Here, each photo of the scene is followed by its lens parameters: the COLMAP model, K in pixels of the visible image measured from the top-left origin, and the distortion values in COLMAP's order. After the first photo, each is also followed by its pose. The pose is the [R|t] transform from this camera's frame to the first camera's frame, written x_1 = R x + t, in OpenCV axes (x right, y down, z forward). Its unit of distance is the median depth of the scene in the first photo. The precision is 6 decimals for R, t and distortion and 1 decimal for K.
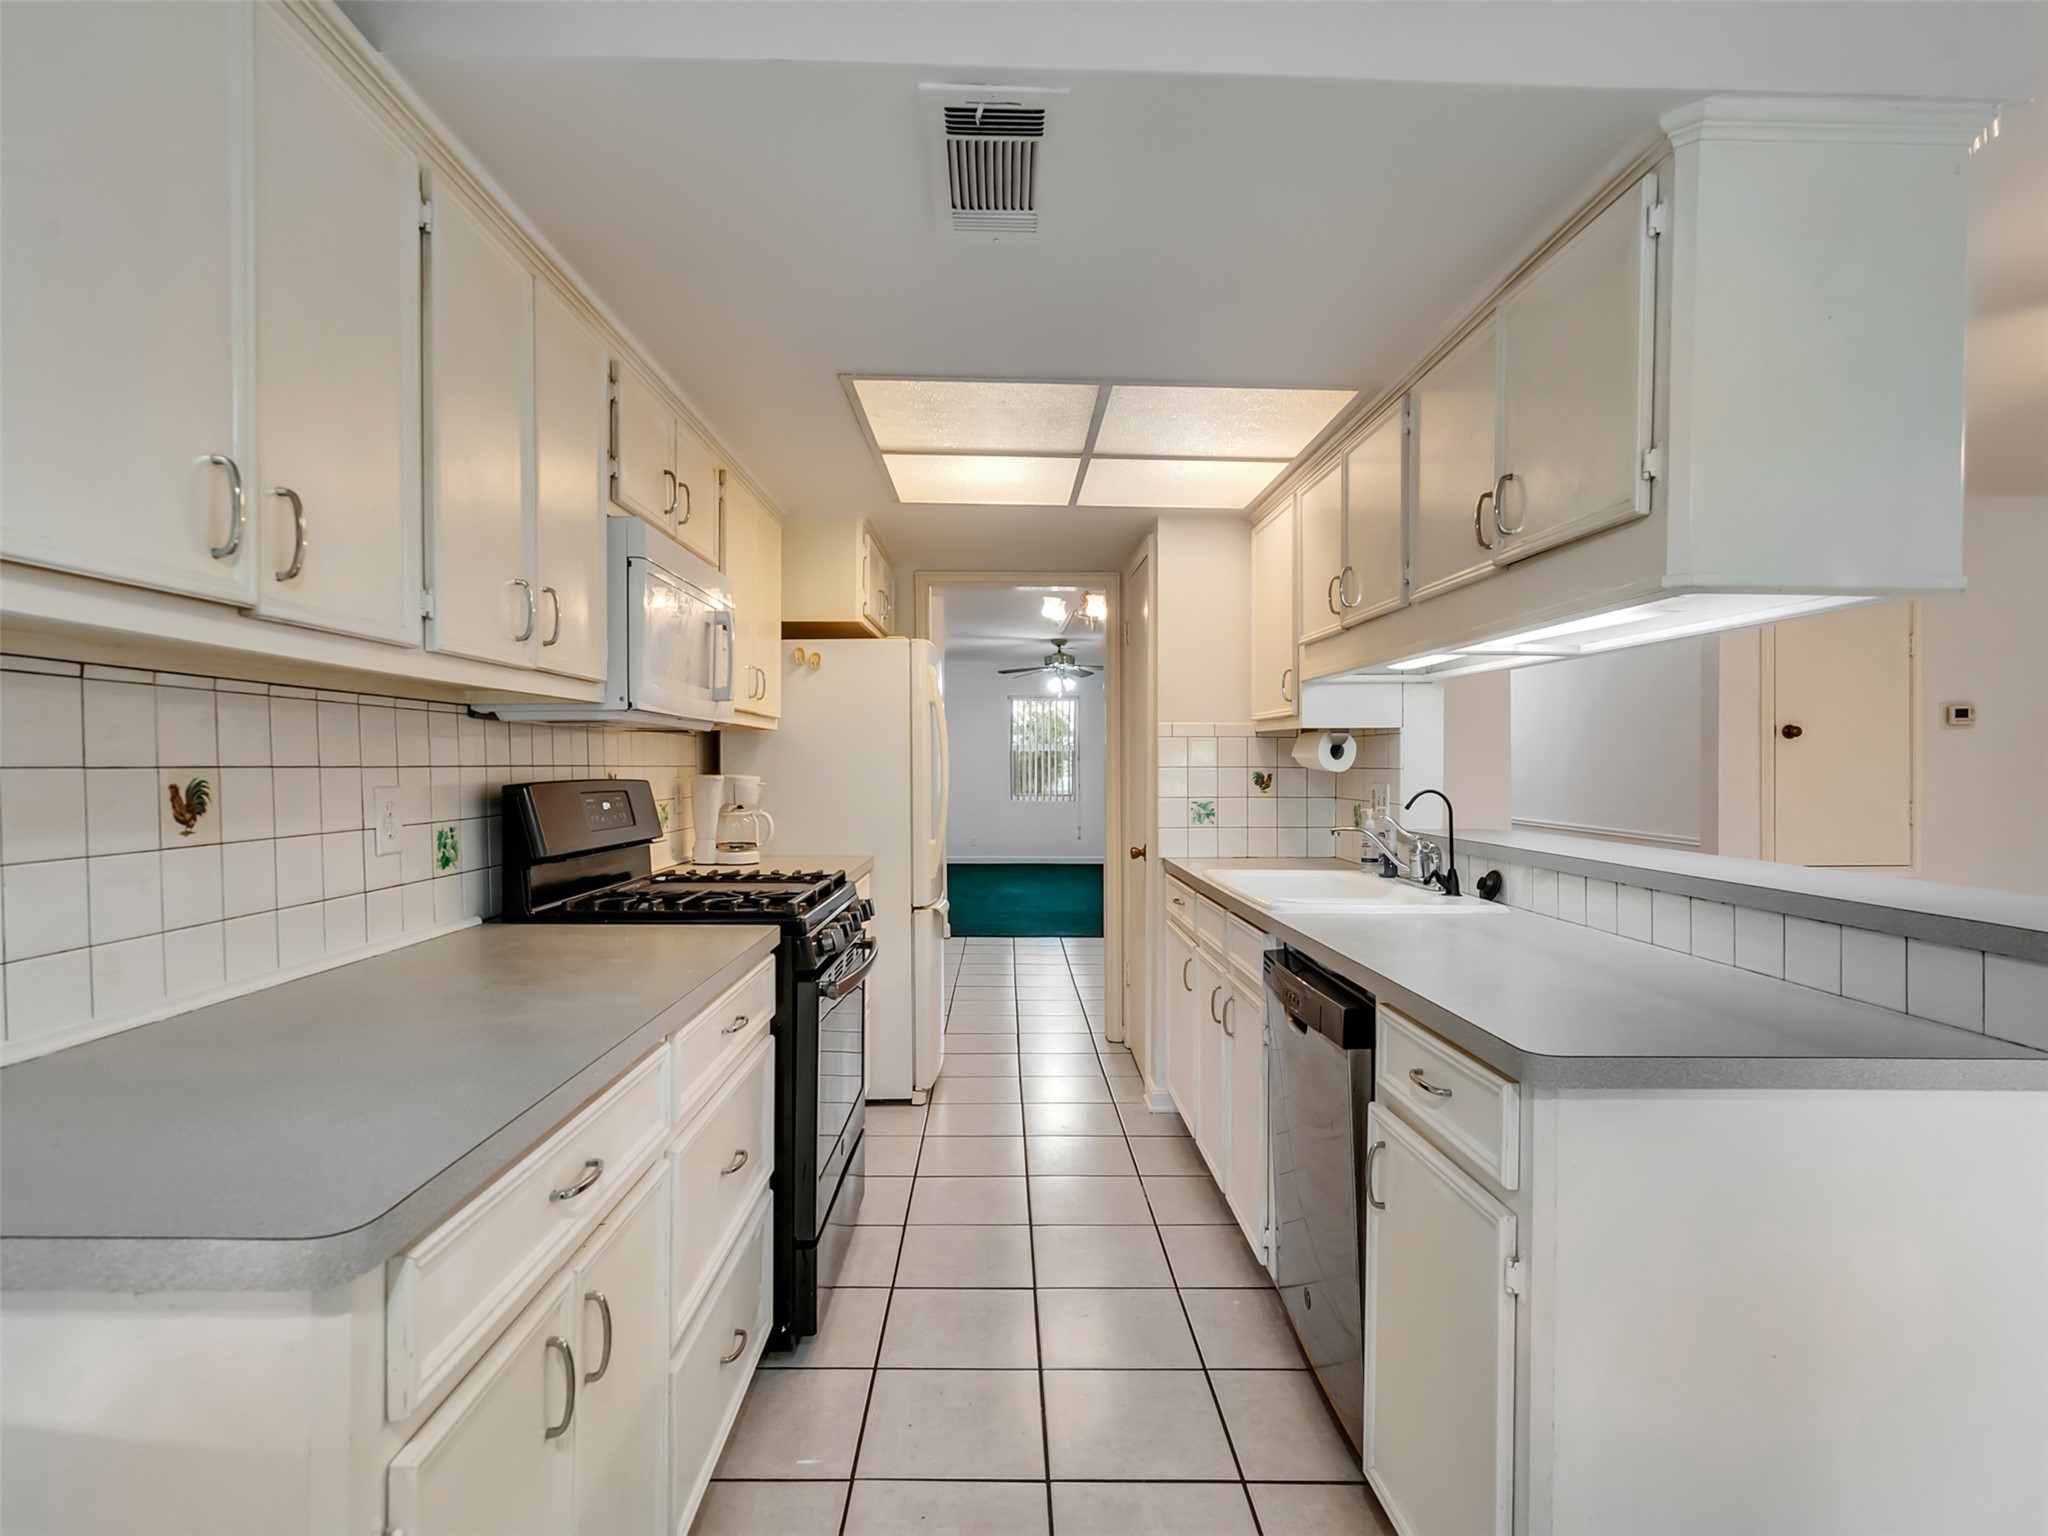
lens RADIAL K [[1048.6, 0, 1010.5], [0, 1048.6, 767.4], [0, 0, 1]] dist [-0.006841, 0.004665]
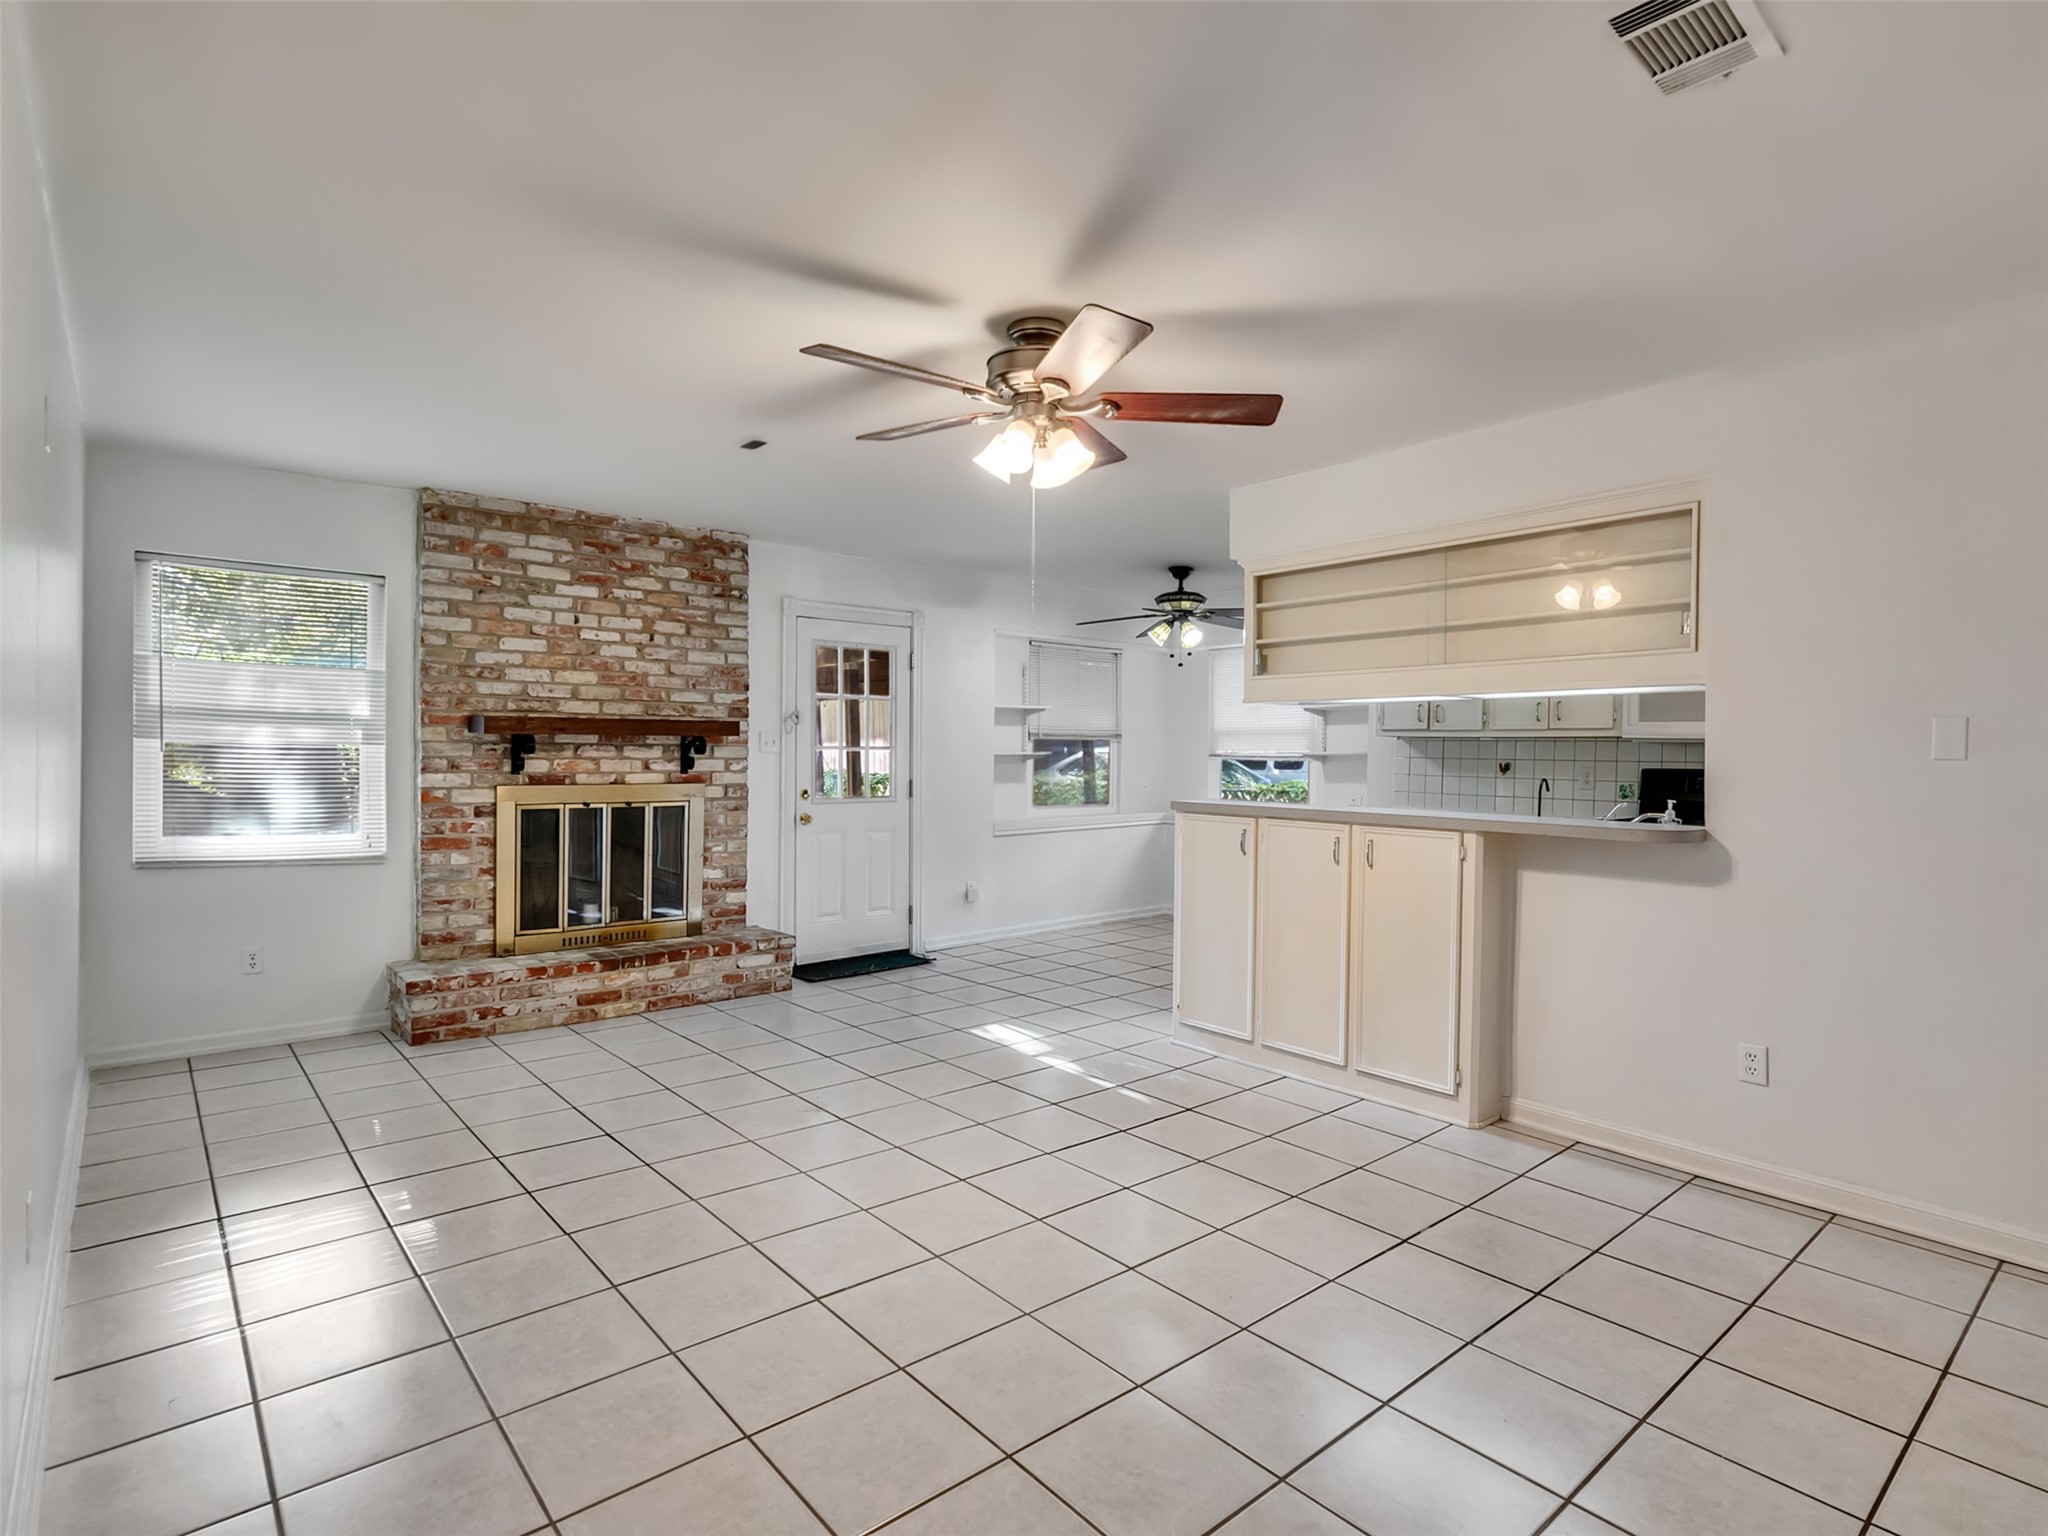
lens RADIAL K [[1048.6, 0, 1010.5], [0, 1048.6, 767.4], [0, 0, 1]] dist [-0.006841, 0.004665]
pose [[-0.768689, 0.001353, -0.639621, 2.284951], [-0.014950, 0.999687, 0.020081, -0.015031], [0.639448, 0.024998, -0.768428, 1.956757]]
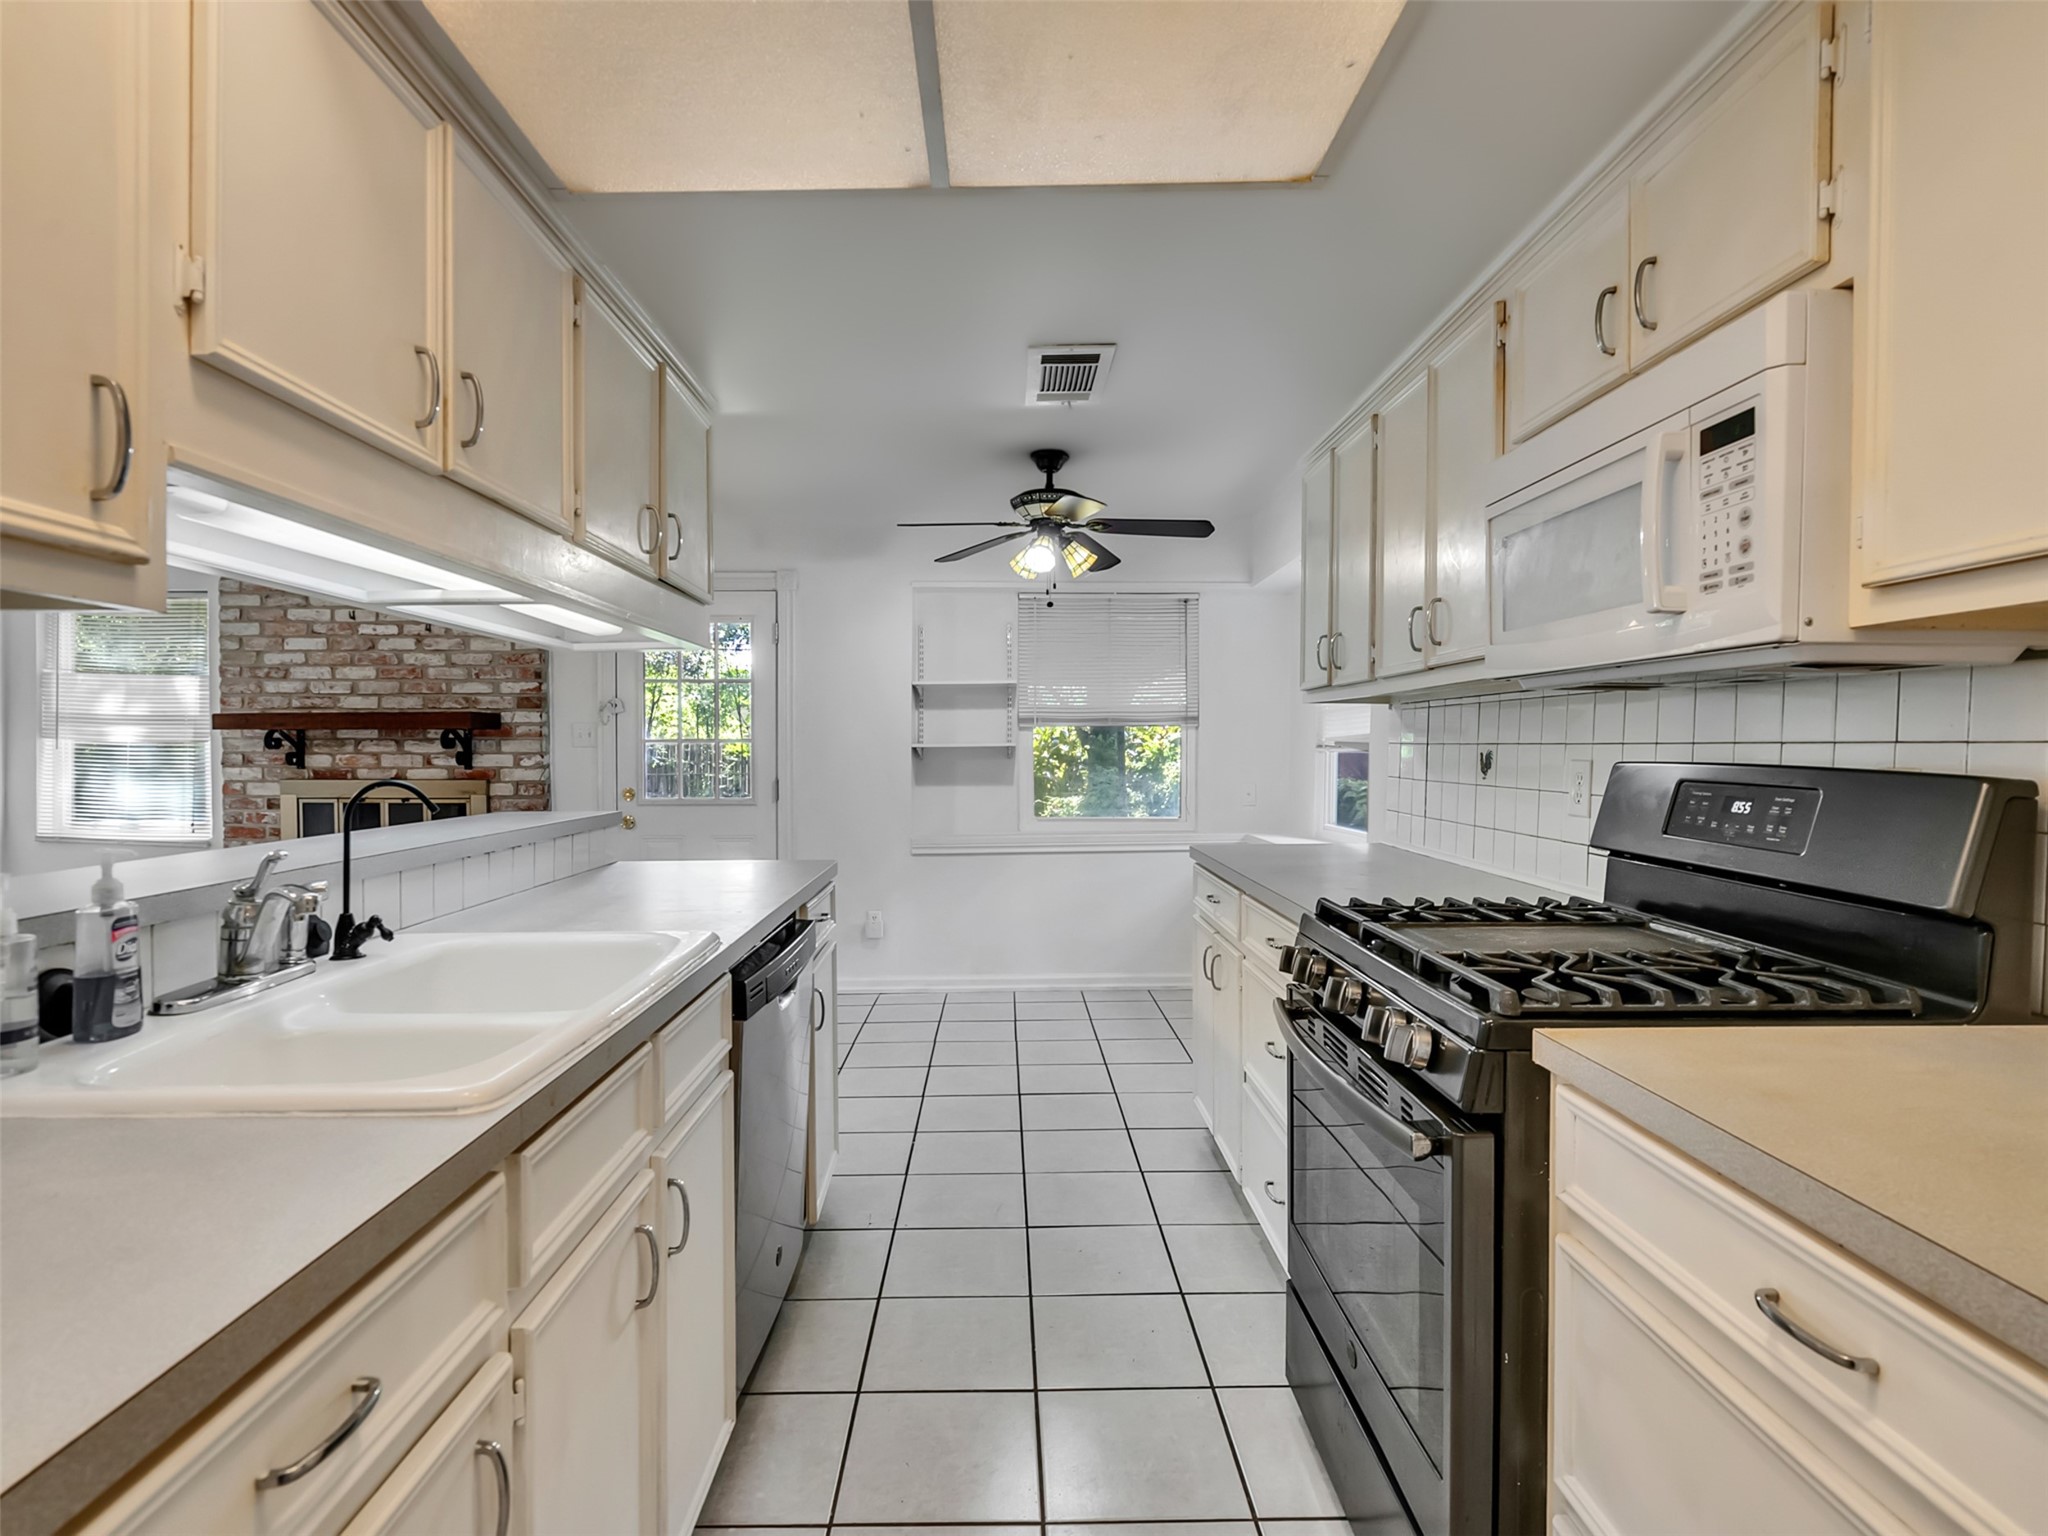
lens RADIAL K [[1050.2, 0, 1013.1], [0, 1050.2, 766.4], [0, 0, 1]] dist [-0.011573, 0.007840]
pose [[-0.999989, -0.001390, -0.004539, 0.054177], [-0.001494, 0.999735, 0.022953, -0.000641], [0.004506, 0.022959, -0.999726, 1.896136]]
